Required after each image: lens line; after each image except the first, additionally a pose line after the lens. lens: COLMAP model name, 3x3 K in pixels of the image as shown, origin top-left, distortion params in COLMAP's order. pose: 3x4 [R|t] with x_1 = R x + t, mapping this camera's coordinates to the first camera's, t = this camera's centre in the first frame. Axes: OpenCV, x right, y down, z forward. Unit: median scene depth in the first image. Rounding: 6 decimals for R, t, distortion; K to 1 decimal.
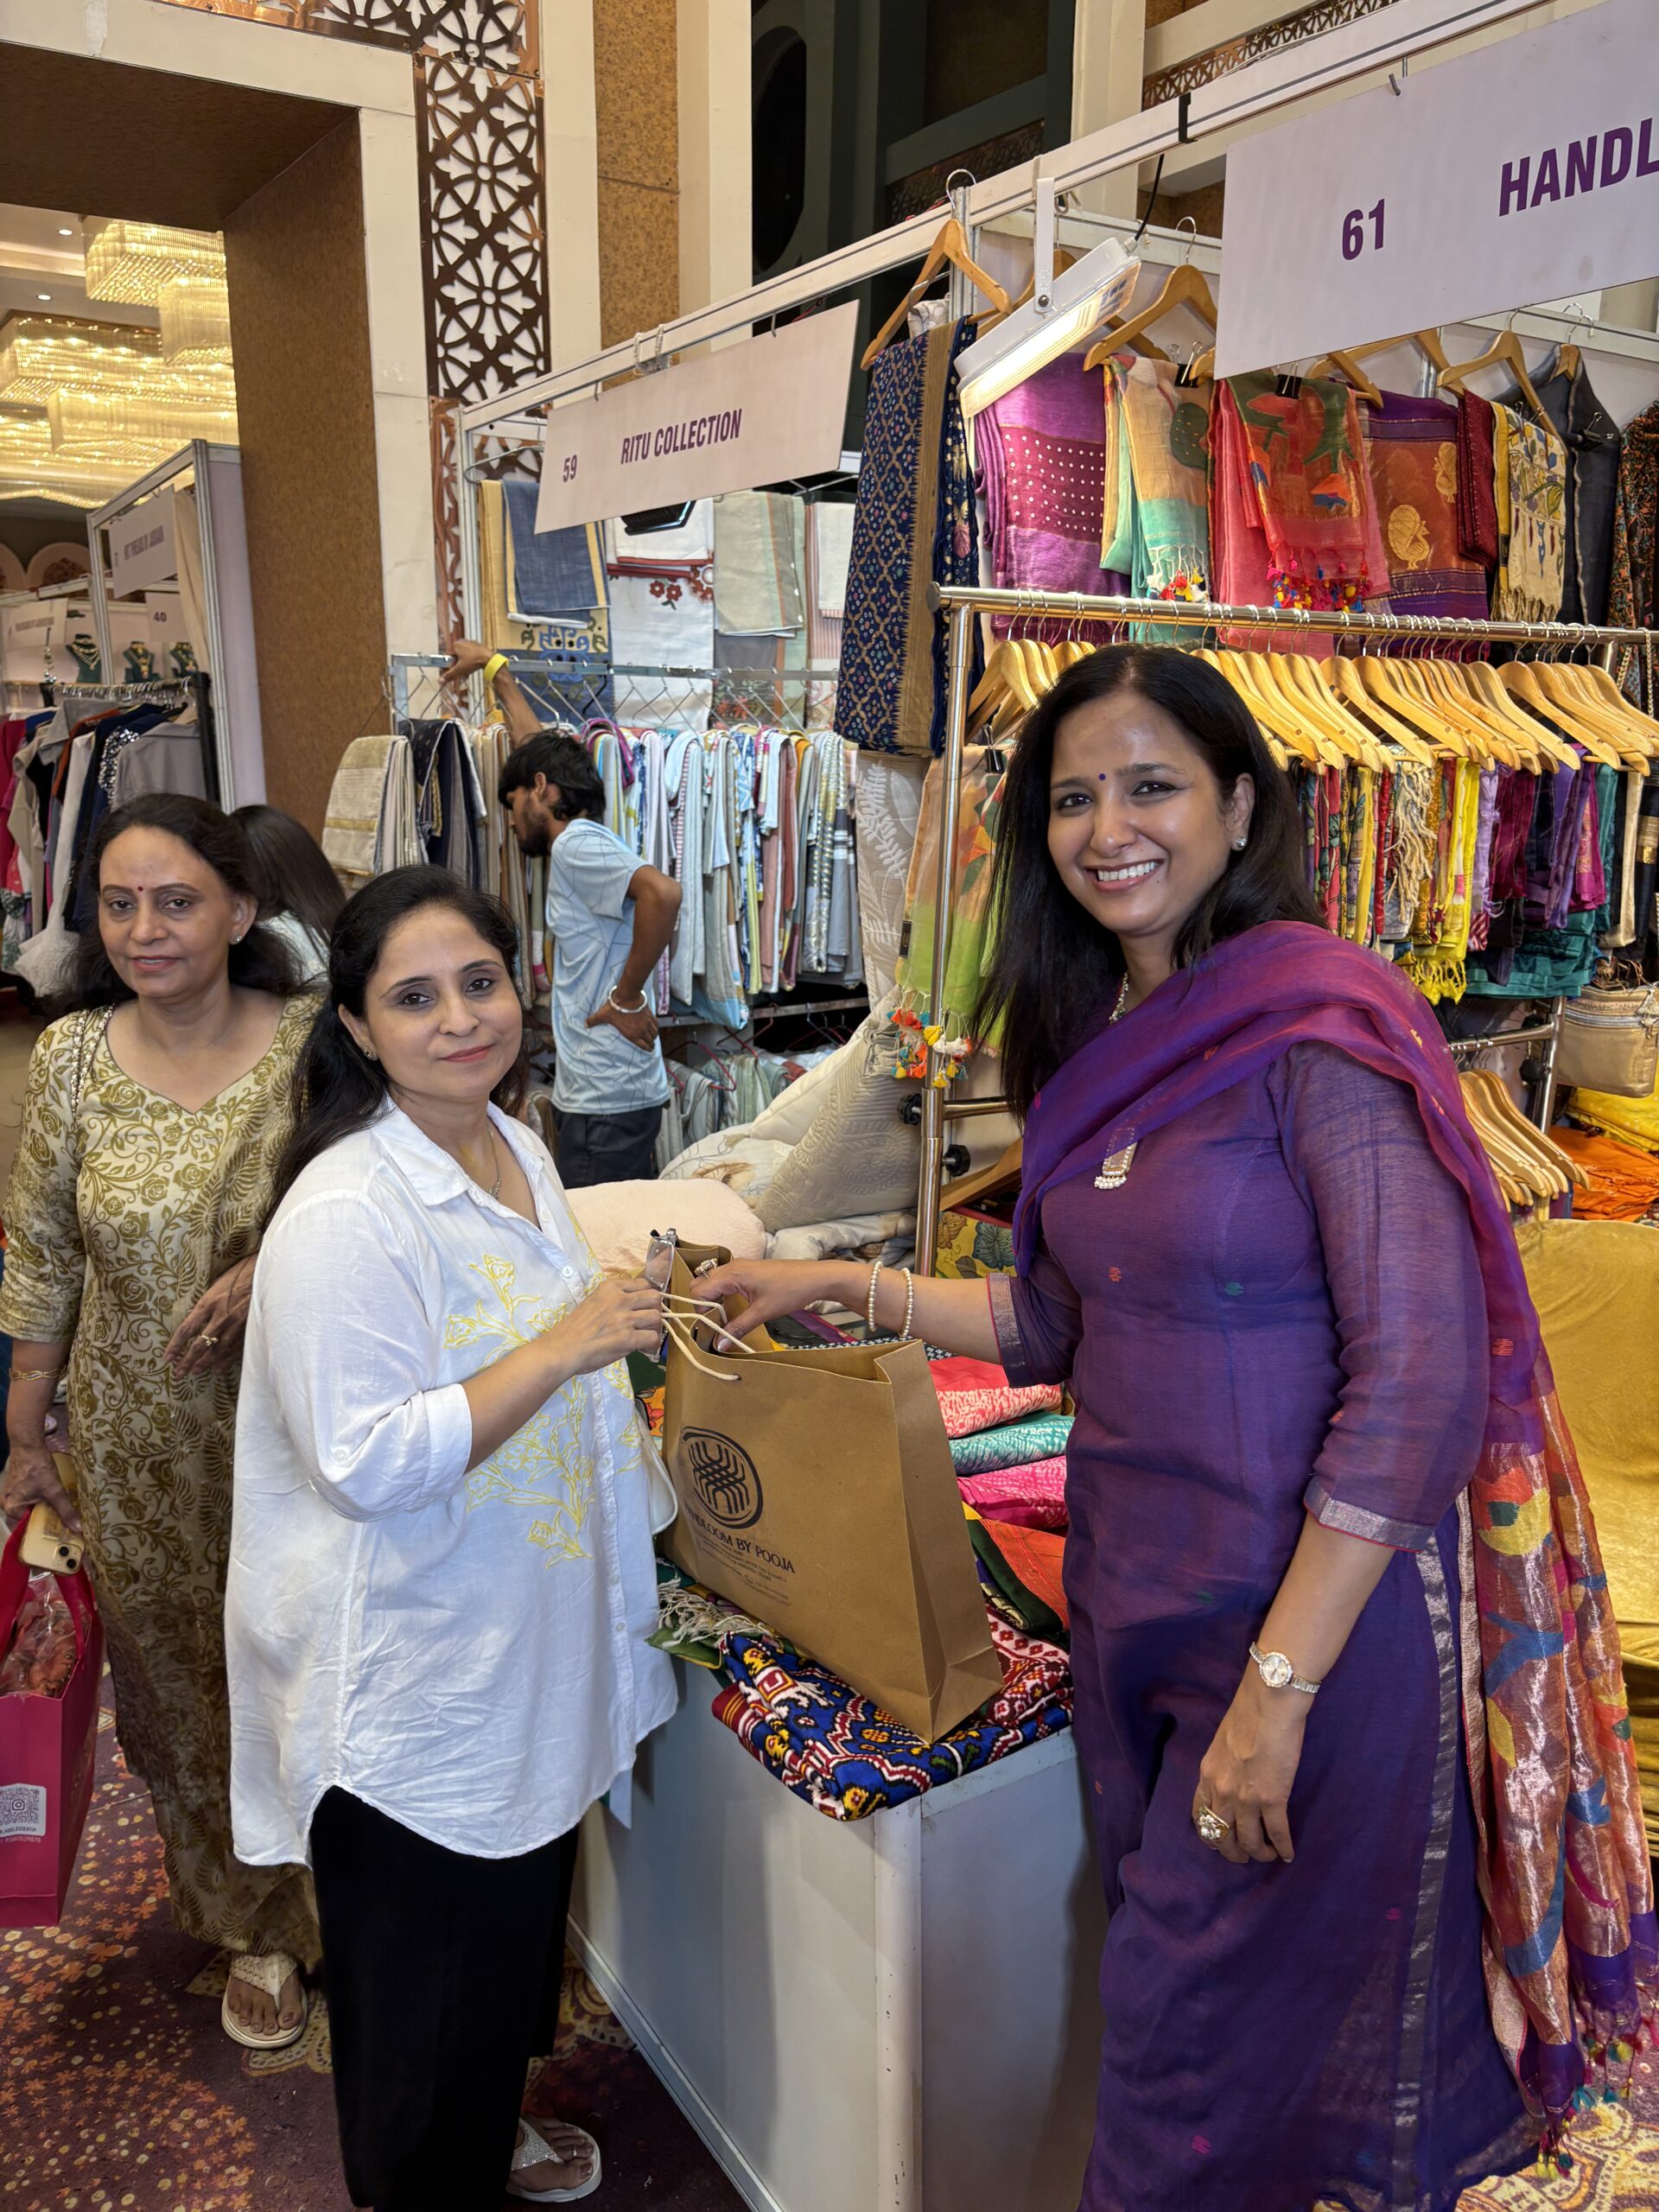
lens RADIAL K [[1692.4, 0, 829.5], [0, 1692.4, 1106.0], [0, 0, 1]] dist [-0.031038, -0.004563]
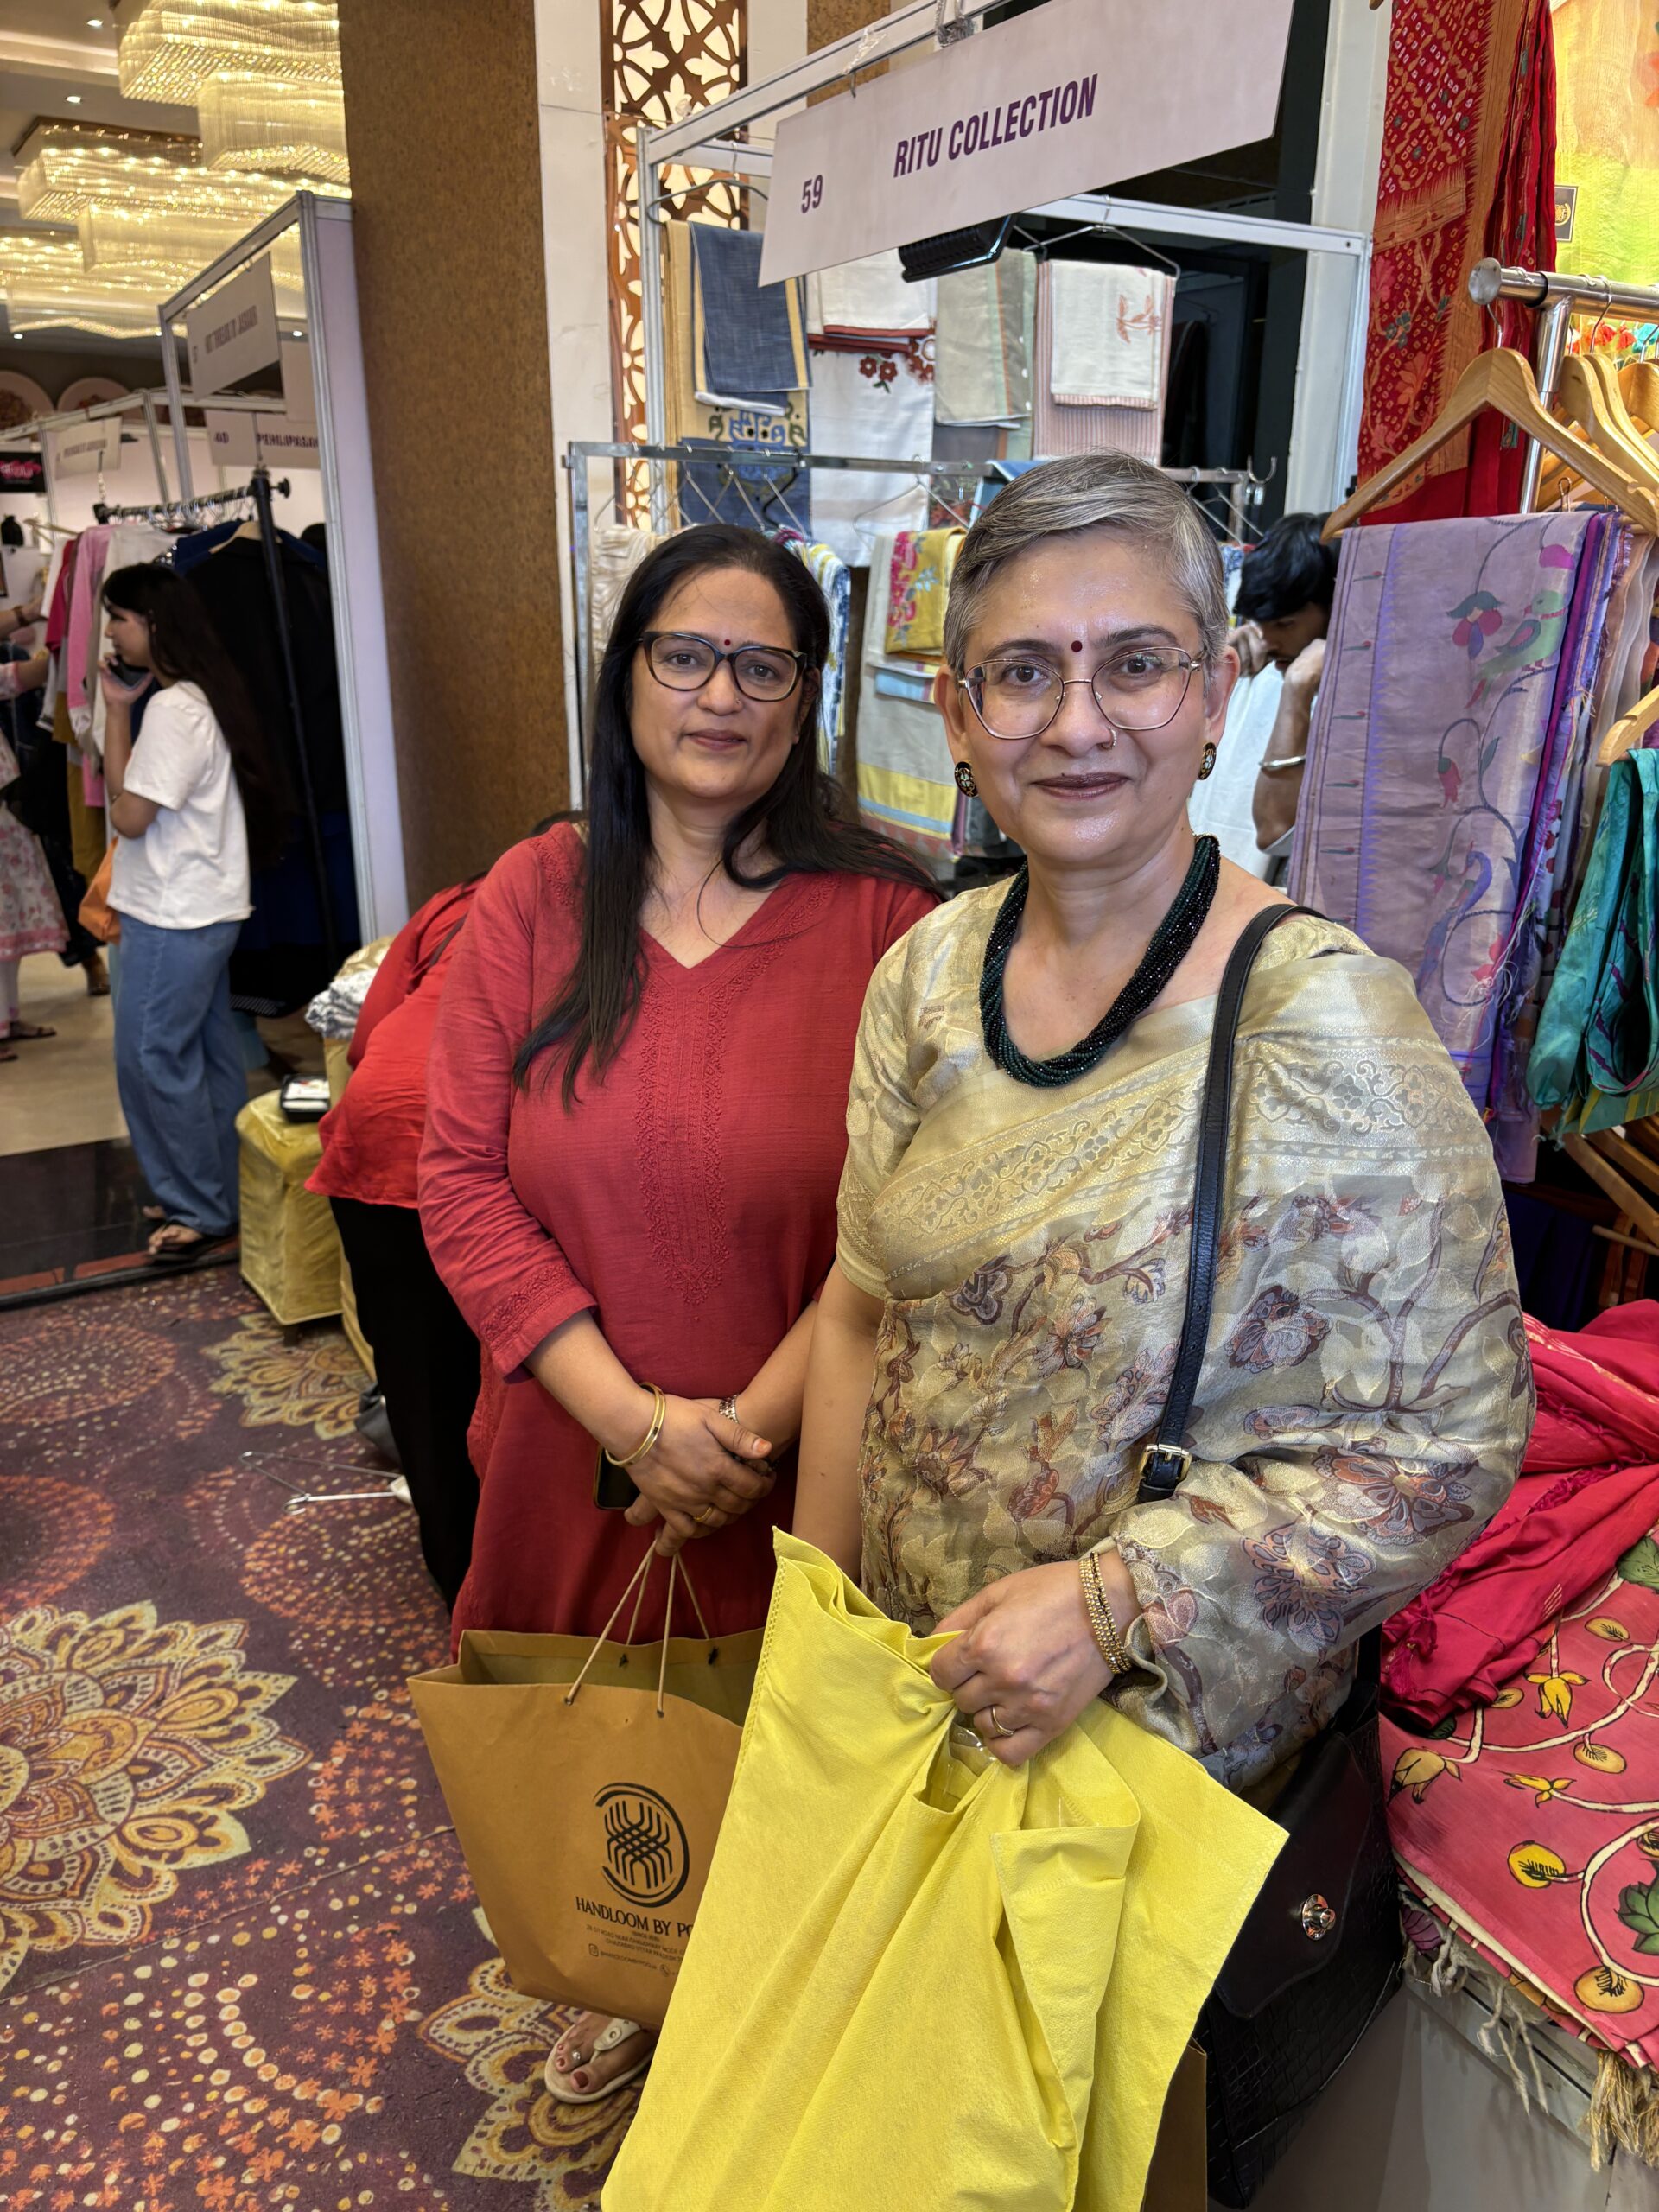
lens RADIAL K [[1571.7, 0, 829.5], [0, 1571.7, 1106.0], [0, 0, 1]] dist [-0.003952, -0.036446]
pose [[0.999995, -0.003066, 0.000111, -0.122804], [0.003037, 0.994385, 0.105784, -0.025799], [-0.000435, -0.105783, 0.994389, 0.193349]]
